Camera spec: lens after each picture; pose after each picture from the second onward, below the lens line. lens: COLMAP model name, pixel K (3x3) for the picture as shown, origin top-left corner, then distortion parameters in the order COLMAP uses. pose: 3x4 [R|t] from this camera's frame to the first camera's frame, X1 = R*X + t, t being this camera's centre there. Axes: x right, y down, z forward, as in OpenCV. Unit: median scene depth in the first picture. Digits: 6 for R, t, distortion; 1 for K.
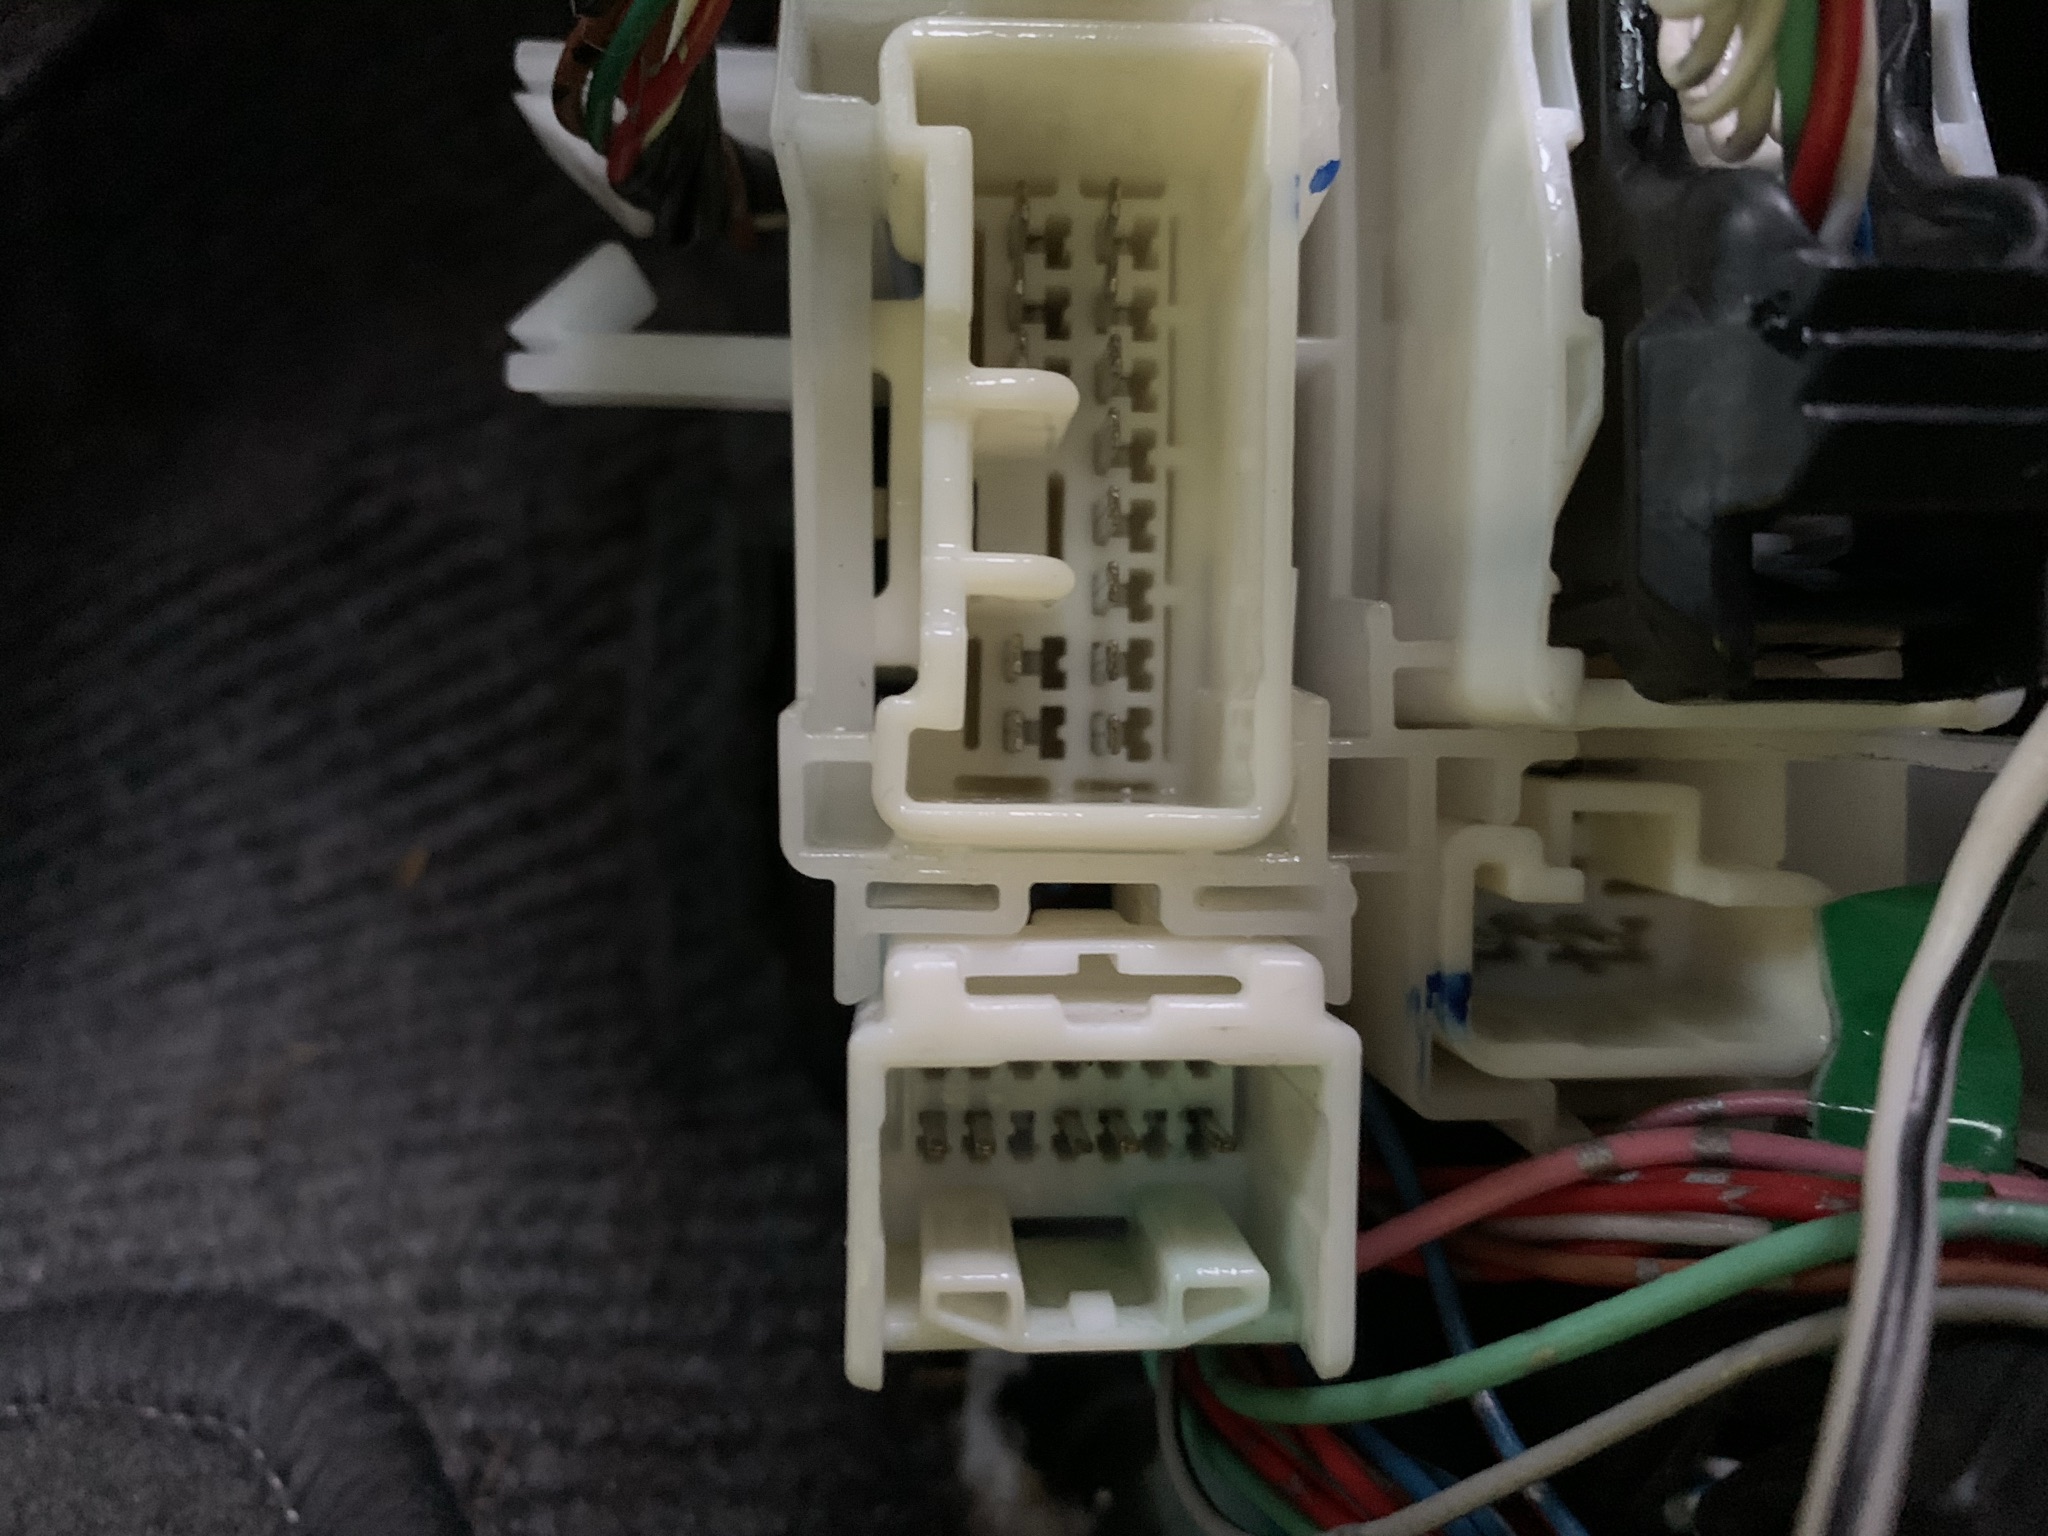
lens RADIAL K [[1554.2, 0, 1024.0], [0, 1554.2, 768.0], [0, 0, 1]] dist [-0.040089, 0.002123]
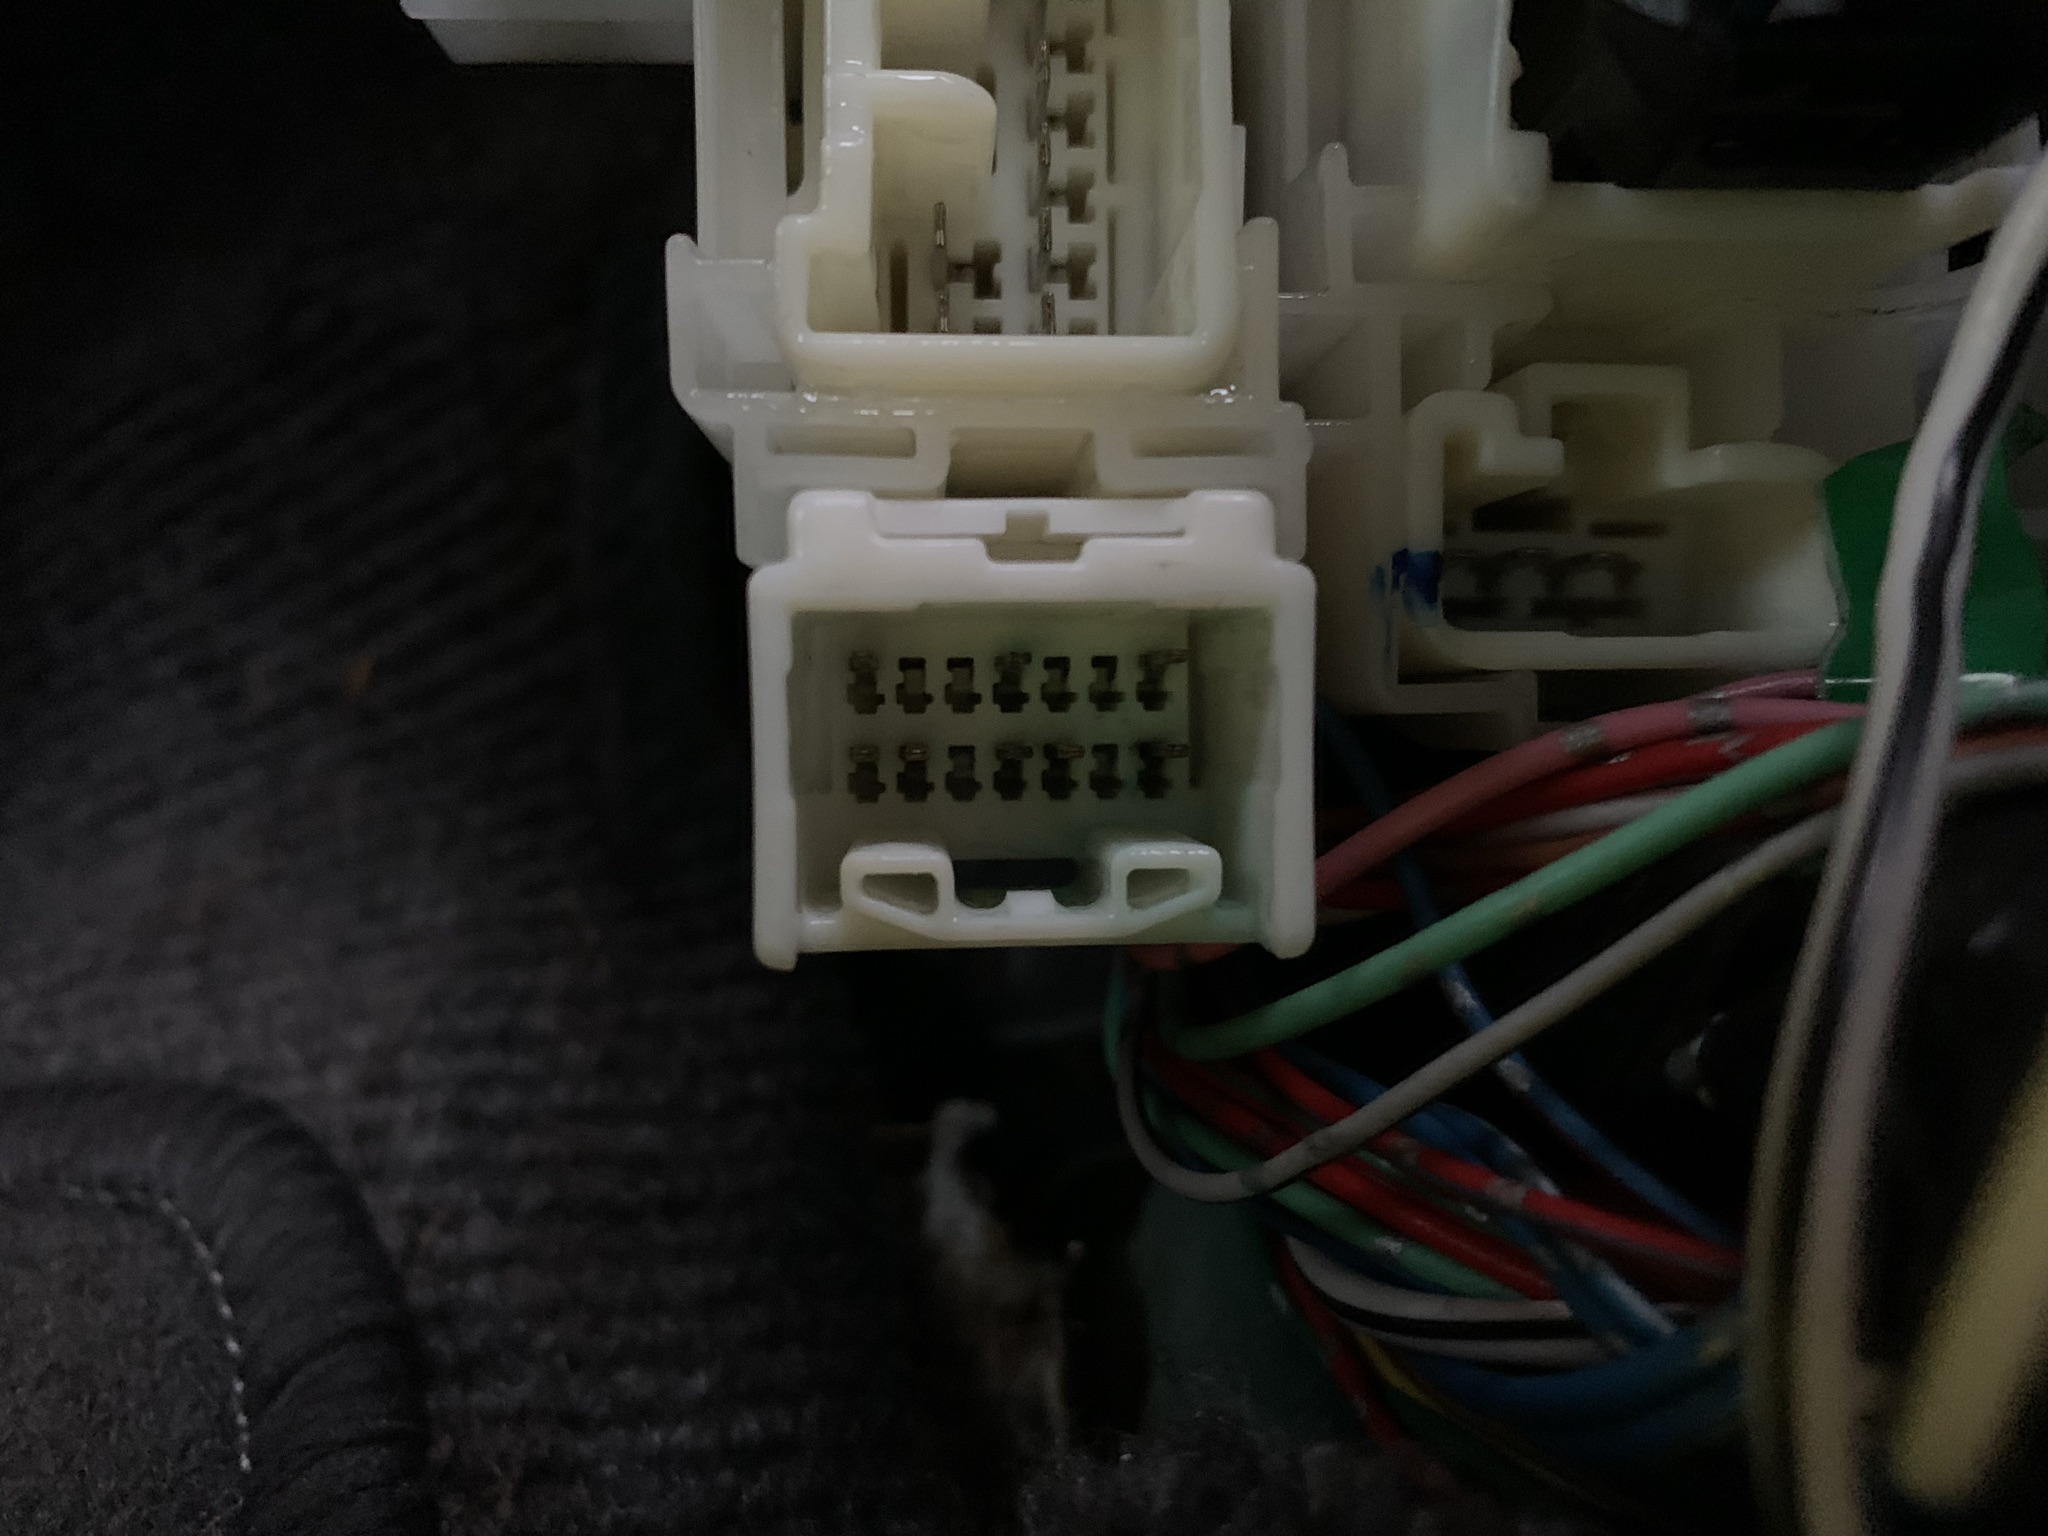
lens RADIAL K [[1561.9, 0, 1010.8], [0, 1561.9, 769.8], [0, 0, 1]] dist [-0.038974, -0.002321]
pose [[0.999739, -0.019184, -0.012432, 0.030261], [0.019243, 0.999804, 0.004597, 0.175952], [0.012342, -0.004835, 0.999912, 0.053399]]
